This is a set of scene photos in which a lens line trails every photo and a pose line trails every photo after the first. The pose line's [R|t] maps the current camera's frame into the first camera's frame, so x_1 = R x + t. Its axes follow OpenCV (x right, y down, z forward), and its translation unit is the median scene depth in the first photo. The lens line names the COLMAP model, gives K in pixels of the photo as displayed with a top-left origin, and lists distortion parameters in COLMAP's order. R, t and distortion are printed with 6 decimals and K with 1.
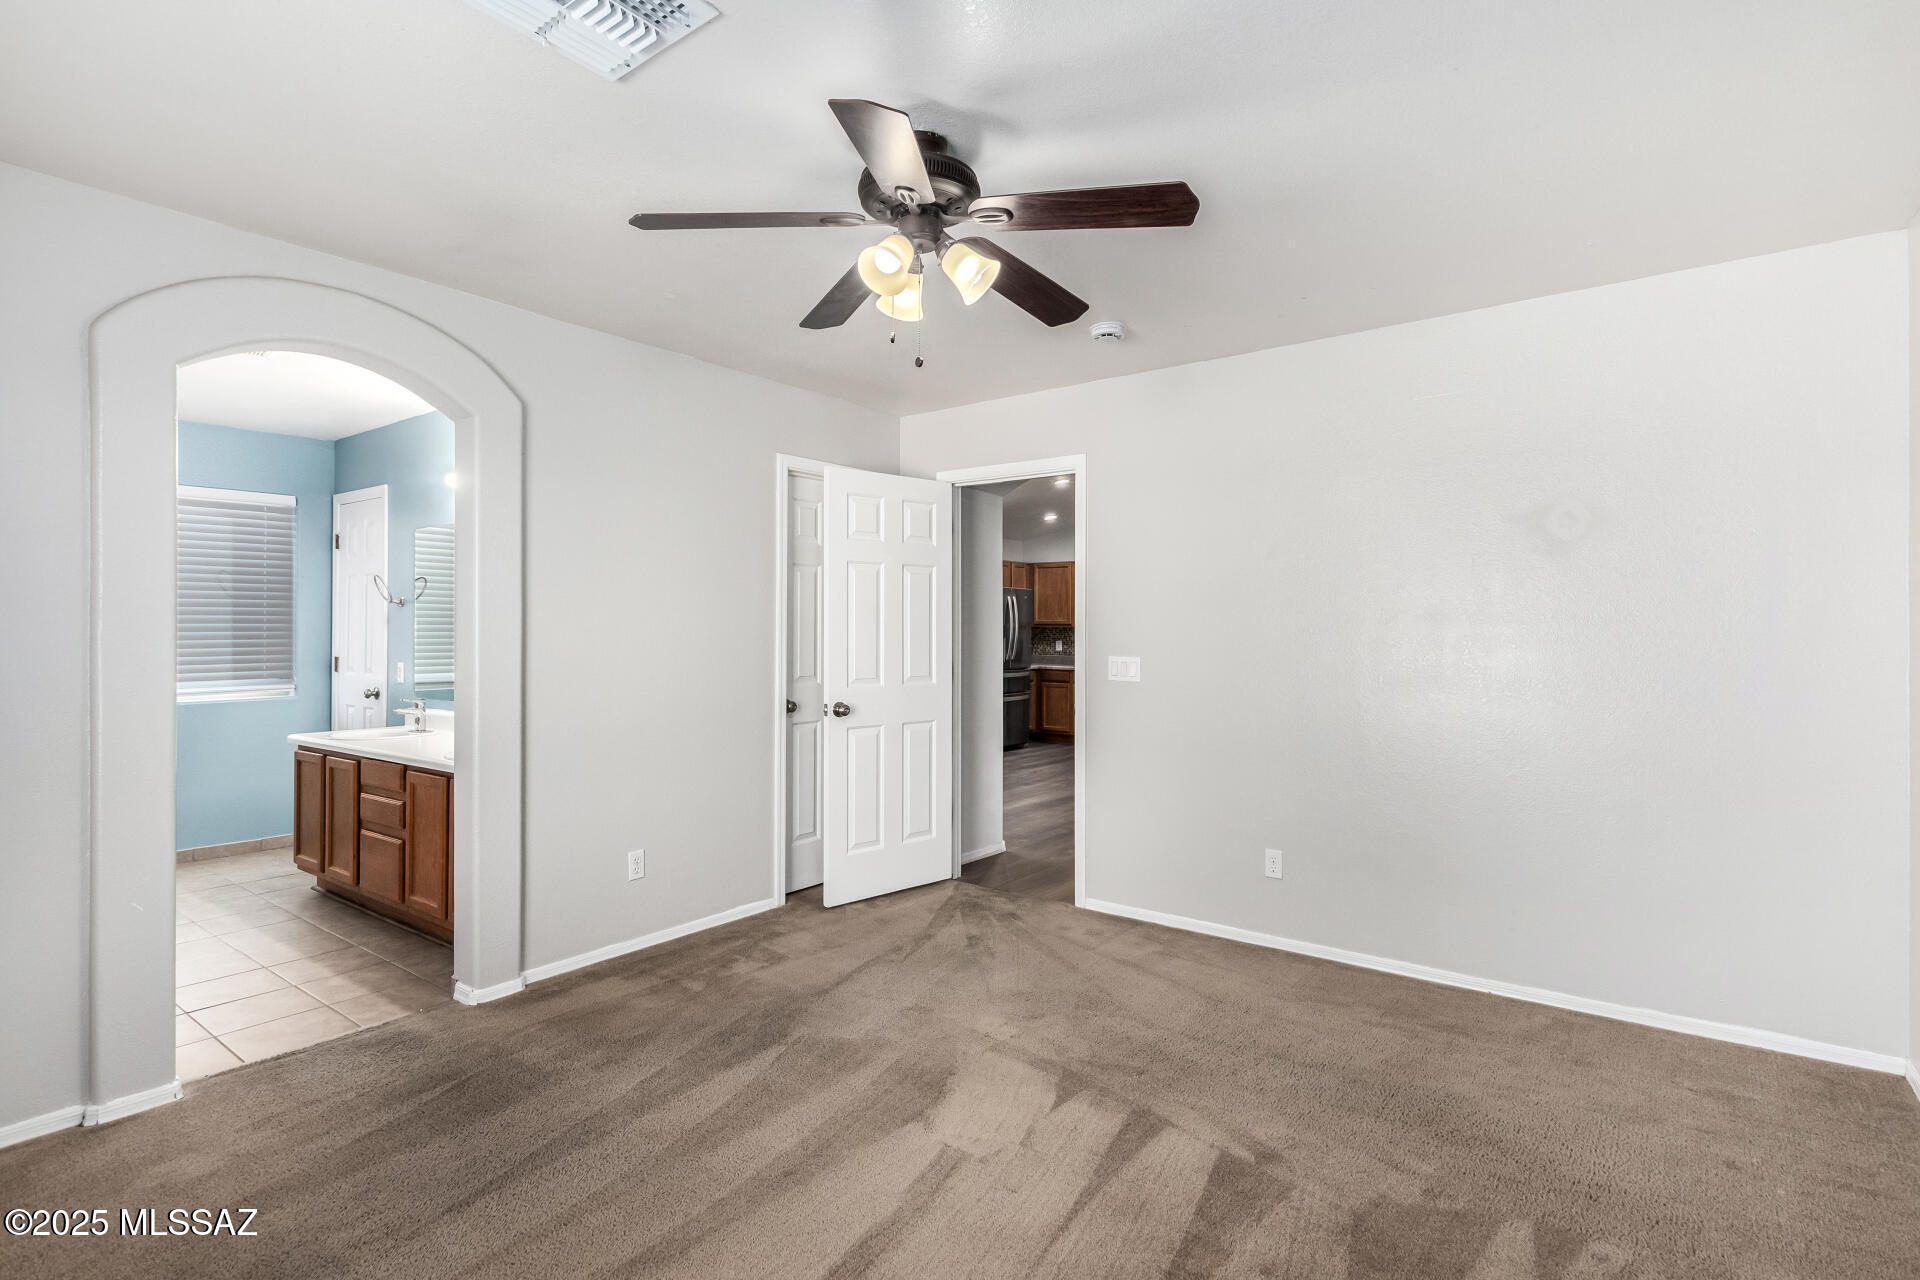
lens RADIAL K [[937.9, 0, 963.3], [0, 937.9, 630.3], [0, 0, 1]] dist [0.007425, -0.004555]
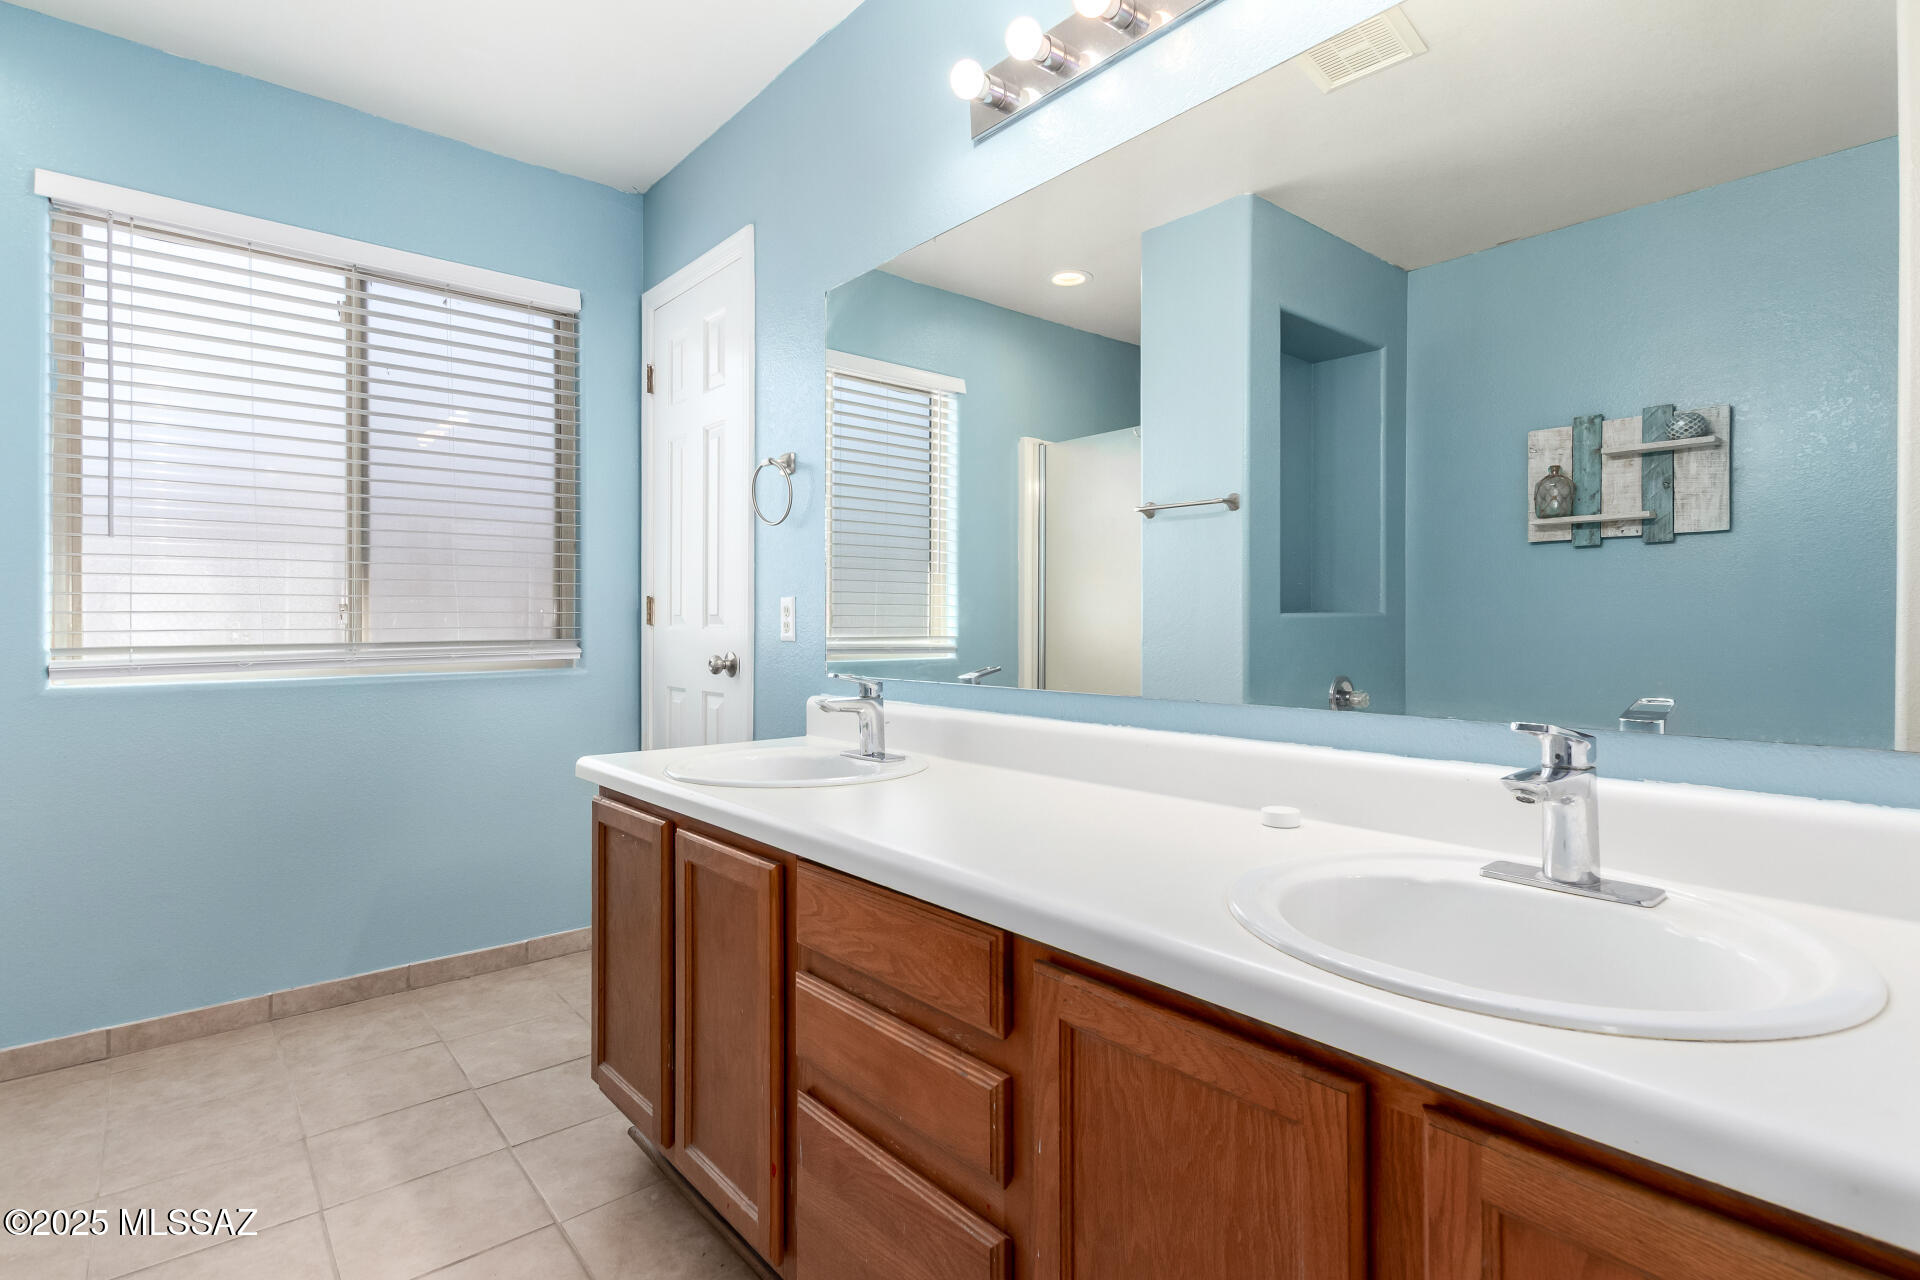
lens RADIAL K [[937.9, 0, 949.4], [0, 937.9, 639.9], [0, 0, 1]] dist [0.007425, -0.004555]
pose [[0.974453, 0.009700, -0.224382, -0.467671], [-0.005848, 0.999824, 0.017824, 0.051780], [0.224516, -0.016056, 0.974338, 0.637210]]
